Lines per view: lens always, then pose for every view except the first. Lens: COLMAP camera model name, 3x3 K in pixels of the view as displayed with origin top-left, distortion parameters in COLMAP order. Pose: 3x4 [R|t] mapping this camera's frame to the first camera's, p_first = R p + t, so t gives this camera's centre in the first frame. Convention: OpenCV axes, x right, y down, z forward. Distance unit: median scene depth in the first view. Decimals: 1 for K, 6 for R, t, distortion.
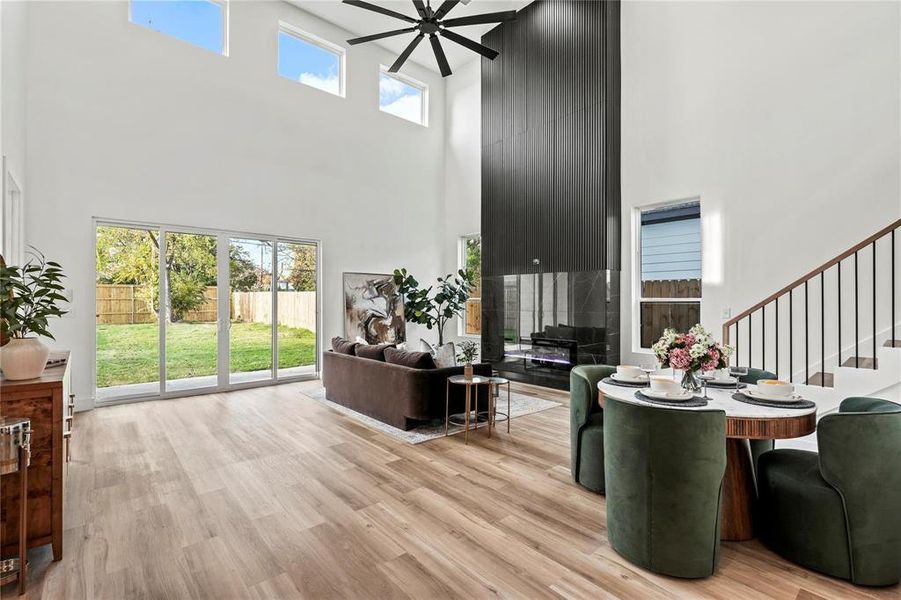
lens RADIAL K [[418.9, 0, 453.4], [0, 418.9, 298.6], [0, 0, 1]] dist [-0.002905, 0.004288]
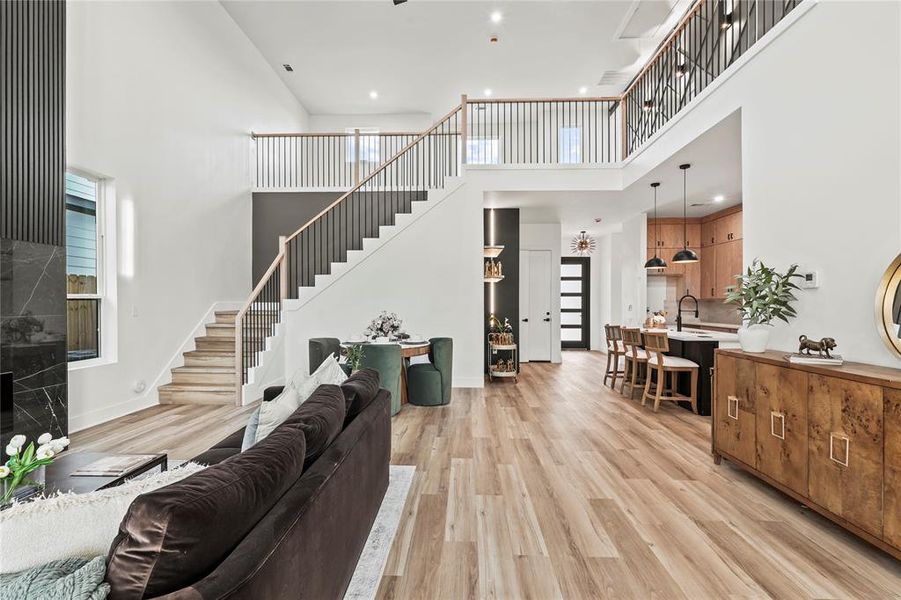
lens RADIAL K [[418.9, 0, 446.0], [0, 418.9, 301.0], [0, 0, 1]] dist [-0.002905, 0.004288]
pose [[-0.724071, 0.003654, 0.689715, -0.812419], [-0.003476, 0.999954, -0.008946, 0.026819], [-0.689716, -0.008875, -0.724025, 1.775232]]
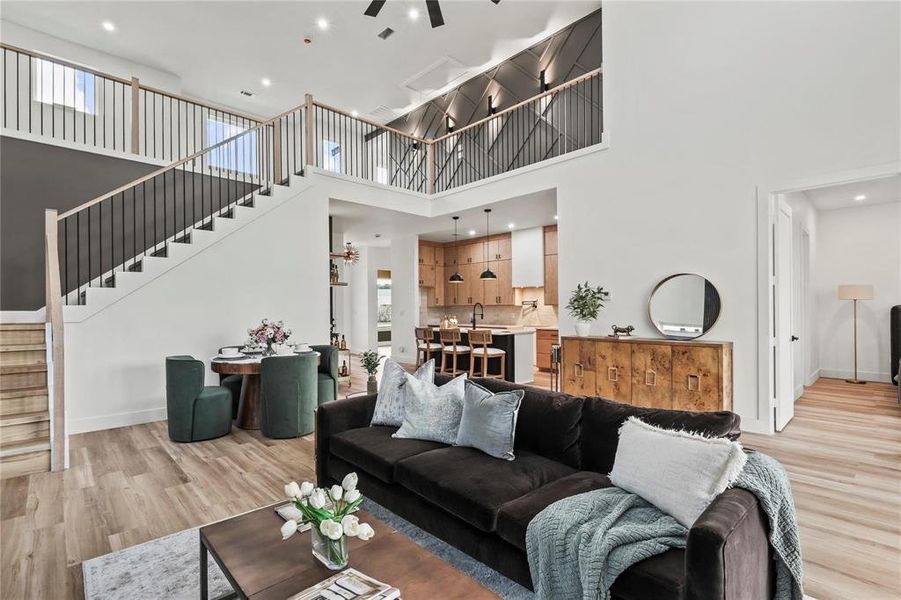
lens RADIAL K [[418.9, 0, 454.8], [0, 418.9, 307.7], [0, 0, 1]] dist [-0.002905, 0.004288]
pose [[-0.999435, 0.006593, -0.032967, -0.140114], [0.006846, 0.999948, -0.007573, 0.027686], [0.032916, -0.007795, -0.999428, 2.200378]]
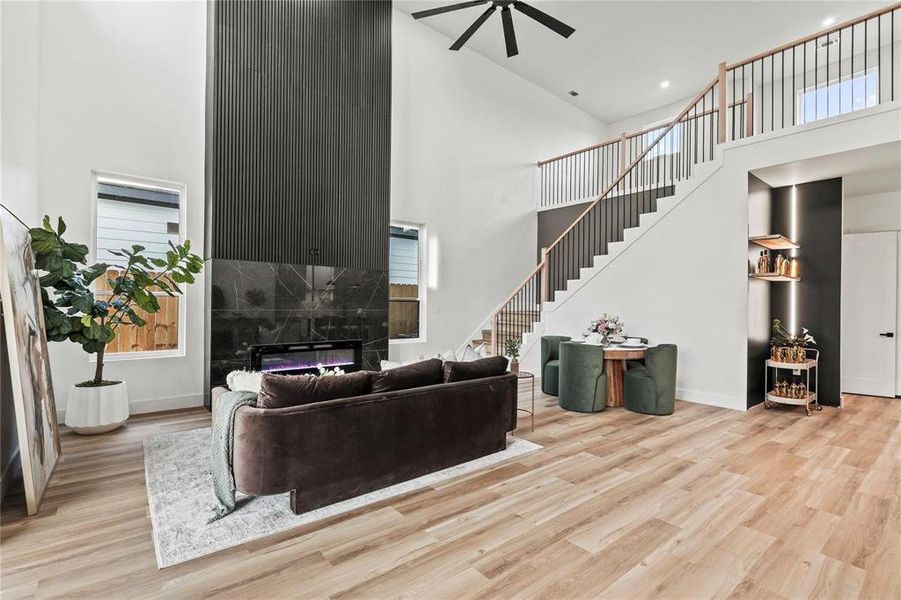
lens RADIAL K [[418.9, 0, 442.2], [0, 418.9, 300.1], [0, 0, 1]] dist [-0.002905, 0.004288]
pose [[0.037651, 0.007755, 0.999261, -1.216779], [-0.015957, 0.999847, -0.007159, 0.020157], [-0.999164, -0.015675, 0.037769, 1.363117]]
